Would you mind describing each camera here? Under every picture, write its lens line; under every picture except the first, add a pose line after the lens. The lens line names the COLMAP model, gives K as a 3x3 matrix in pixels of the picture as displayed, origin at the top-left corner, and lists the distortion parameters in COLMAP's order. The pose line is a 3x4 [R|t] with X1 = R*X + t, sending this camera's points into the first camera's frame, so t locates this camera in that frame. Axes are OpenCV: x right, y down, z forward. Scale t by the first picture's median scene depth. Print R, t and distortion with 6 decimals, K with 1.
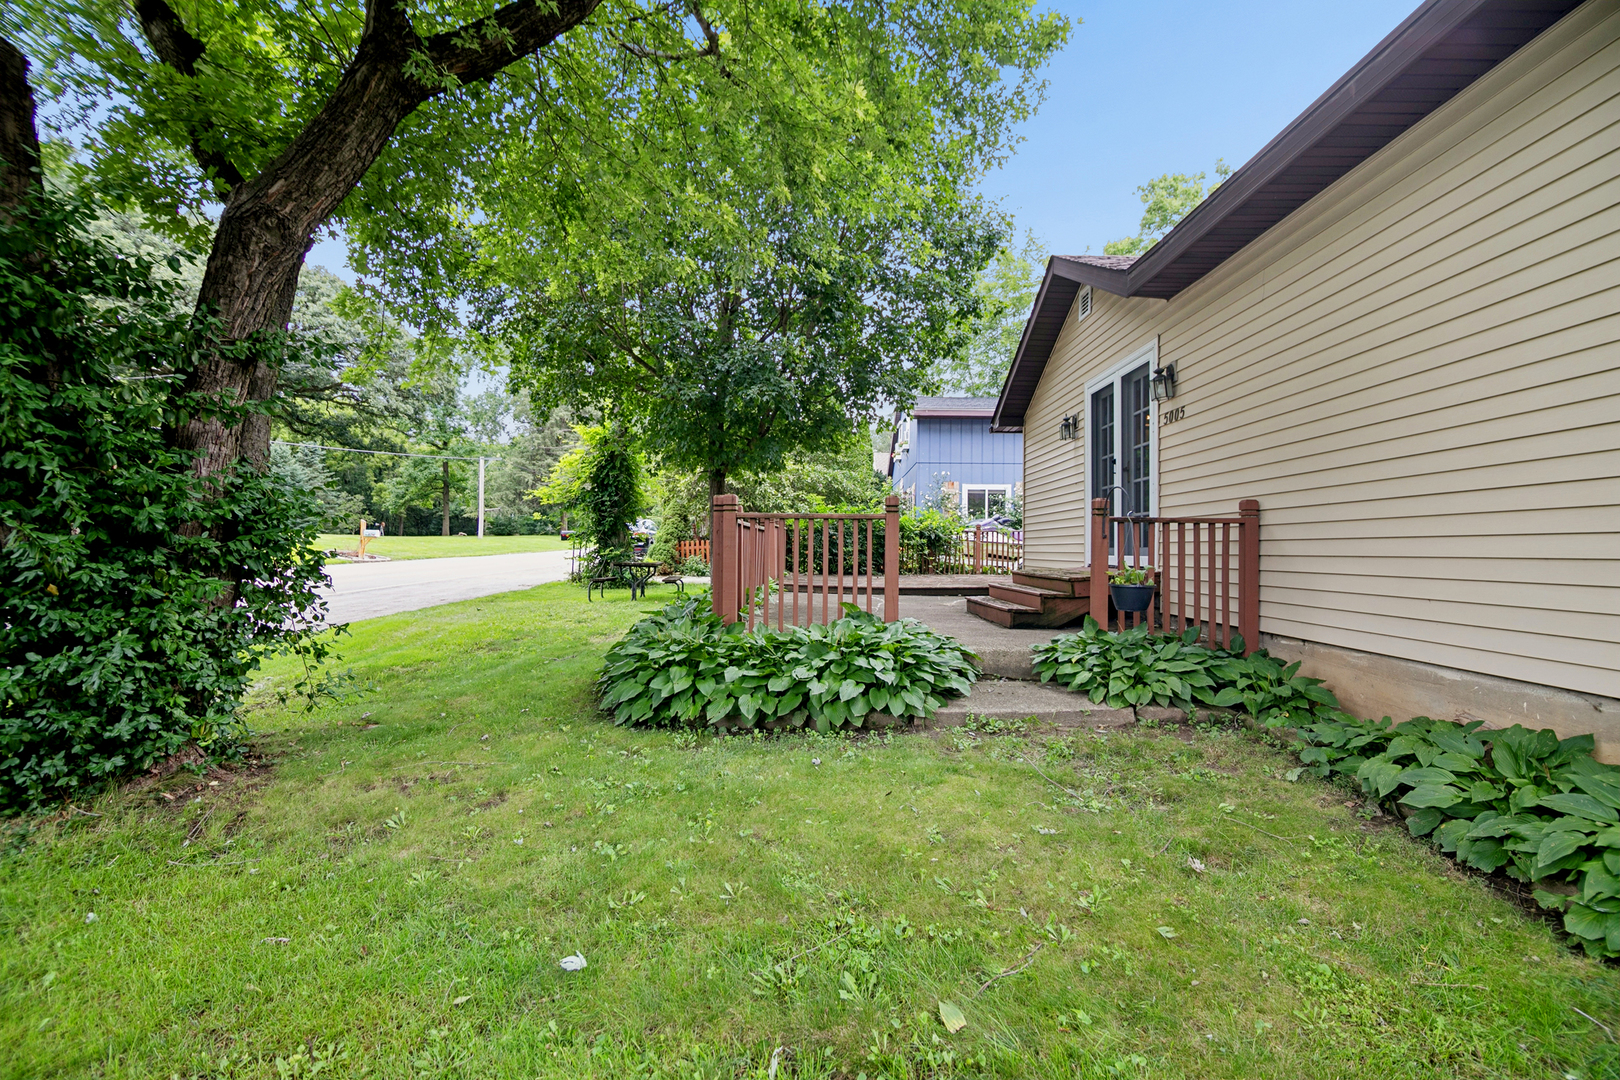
lens RADIAL K [[725.5, 0, 814.2], [0, 725.5, 527.5], [0, 0, 1]] dist [0.003128, -0.011522]
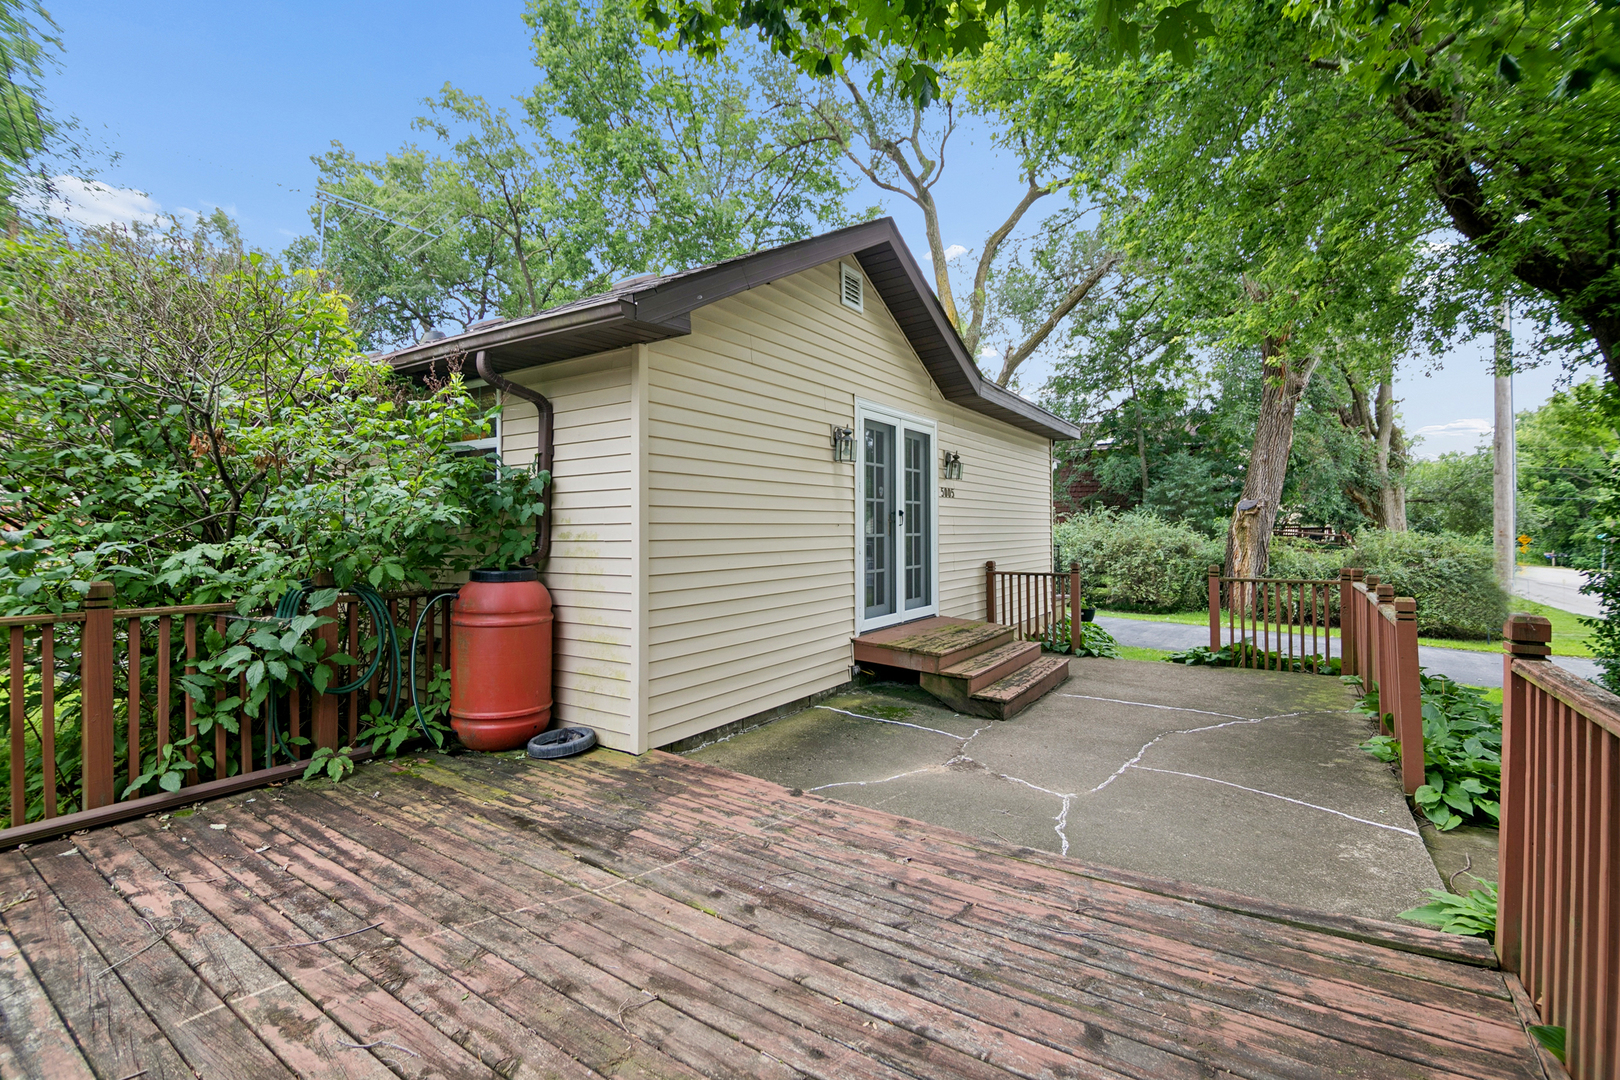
lens RADIAL K [[725.5, 0, 814.2], [0, 725.5, 527.5], [0, 0, 1]] dist [0.003128, -0.011522]
pose [[-0.835452, -0.001430, 0.549561, -0.017565], [-0.019730, 0.999430, -0.027394, -0.047271], [-0.549209, -0.033730, -0.835004, 2.059252]]
